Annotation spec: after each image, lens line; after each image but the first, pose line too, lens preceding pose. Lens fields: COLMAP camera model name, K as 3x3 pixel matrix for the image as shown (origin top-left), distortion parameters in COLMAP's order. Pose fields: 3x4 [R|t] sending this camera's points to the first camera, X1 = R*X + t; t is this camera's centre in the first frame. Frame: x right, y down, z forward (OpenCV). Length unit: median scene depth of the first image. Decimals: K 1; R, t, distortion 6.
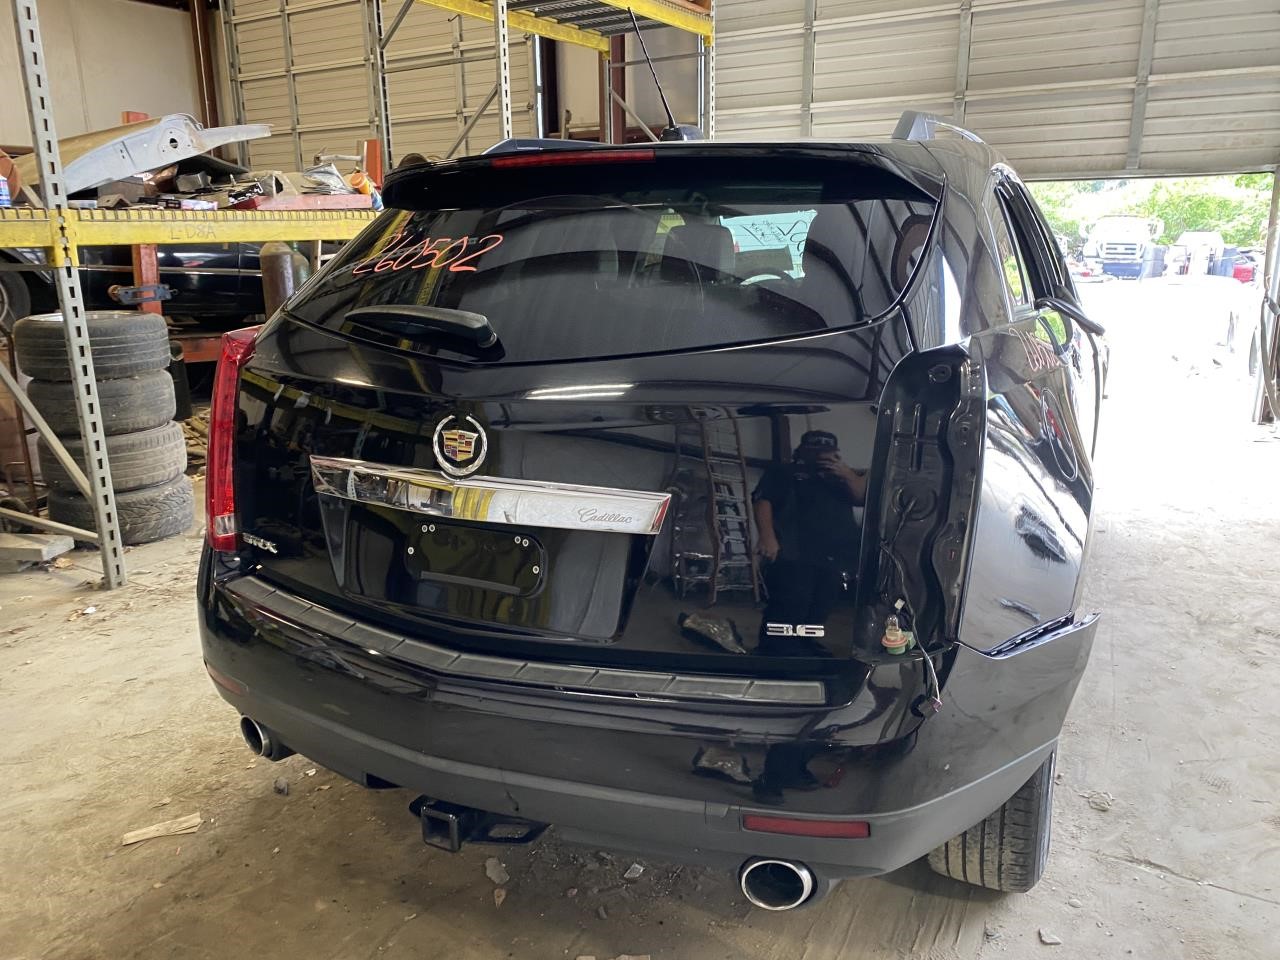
lens RADIAL K [[975.9, 0, 615.6], [0, 975.9, 485.2], [0, 0, 1]] dist [0.004870, -0.001974]
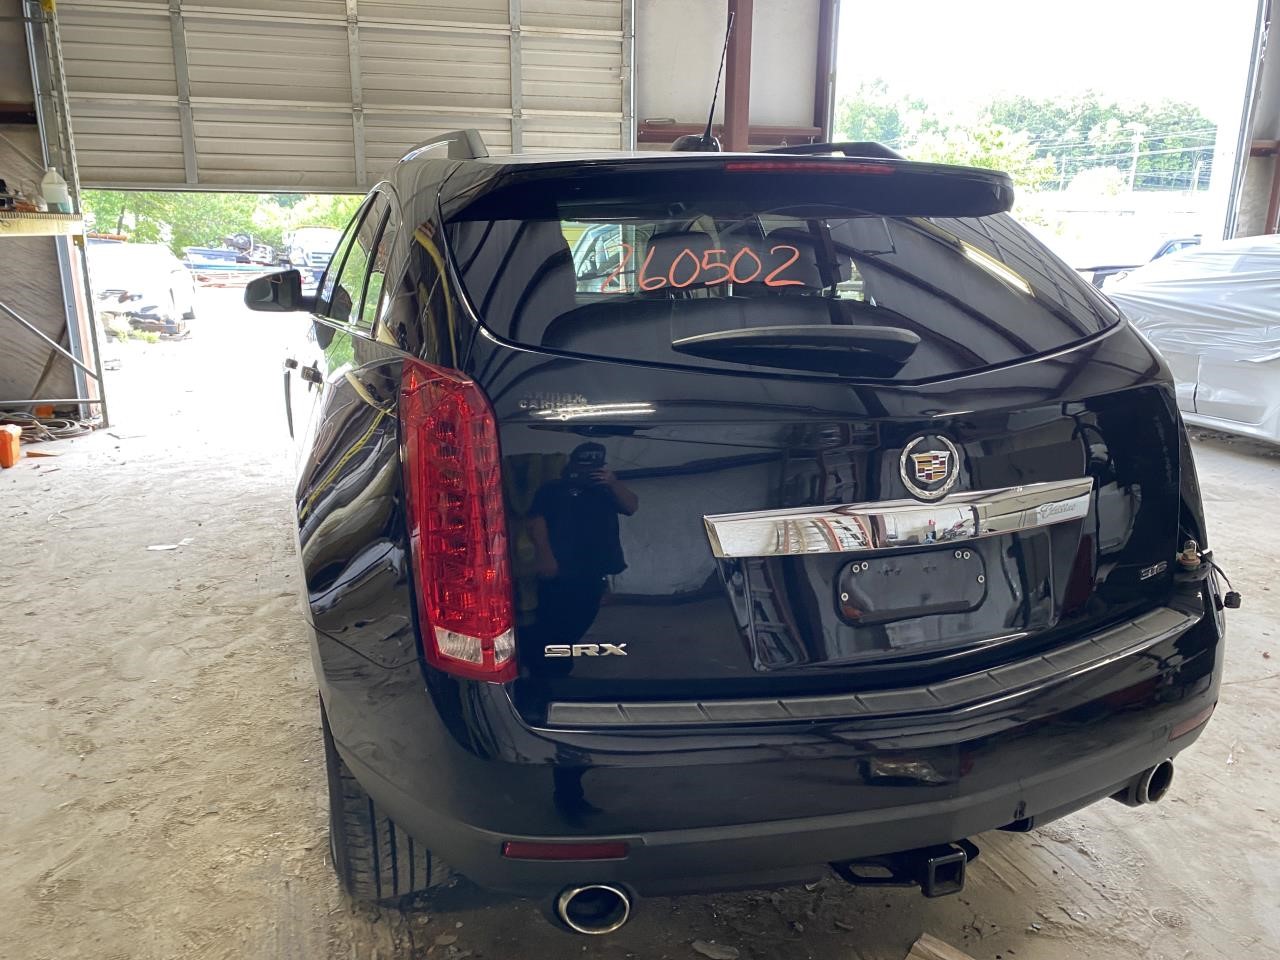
lens RADIAL K [[984.8, 0, 640.6], [0, 984.8, 464.6], [0, 0, 1]] dist [0.005394, 0.000756]
pose [[0.696837, -0.145681, 0.702279, -0.235282], [0.167110, 0.985184, 0.038552, -0.029159], [-0.697490, 0.090493, 0.710857, 0.118948]]
